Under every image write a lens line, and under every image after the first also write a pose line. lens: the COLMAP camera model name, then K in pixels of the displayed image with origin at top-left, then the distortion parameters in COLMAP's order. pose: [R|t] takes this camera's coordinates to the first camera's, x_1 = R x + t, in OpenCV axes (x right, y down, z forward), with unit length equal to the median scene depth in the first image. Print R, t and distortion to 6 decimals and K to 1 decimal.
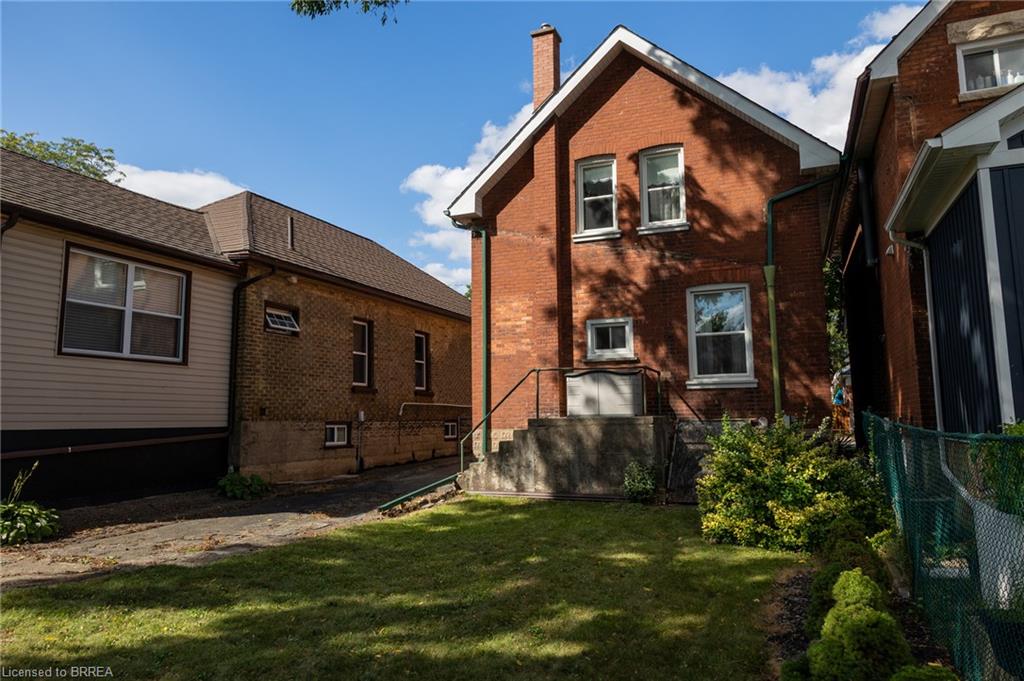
lens RADIAL K [[705.1, 0, 518.8], [0, 705.1, 309.9], [0, 0, 1]] dist [-0.005492, -0.001423]
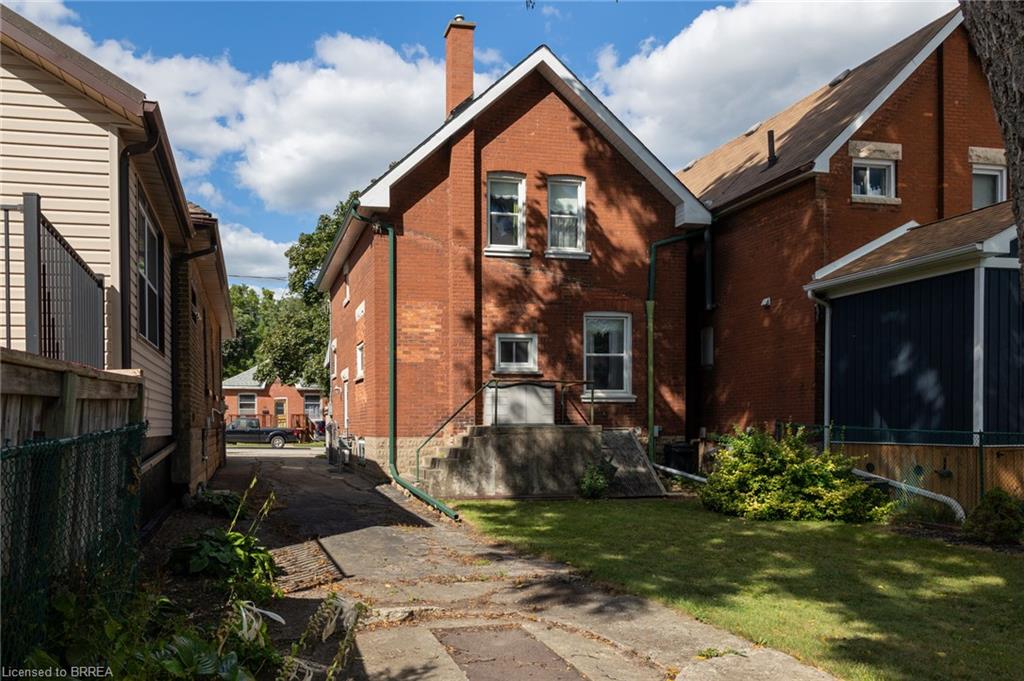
lens RADIAL K [[702.9, 0, 511.9], [0, 702.9, 422.4], [0, 0, 1]] dist [-0.006670, -0.001060]
pose [[0.831047, 0.007913, 0.556146, -0.457444], [-0.088561, 0.989025, 0.118264, 0.019382], [-0.549107, -0.147535, 0.822627, 0.112287]]
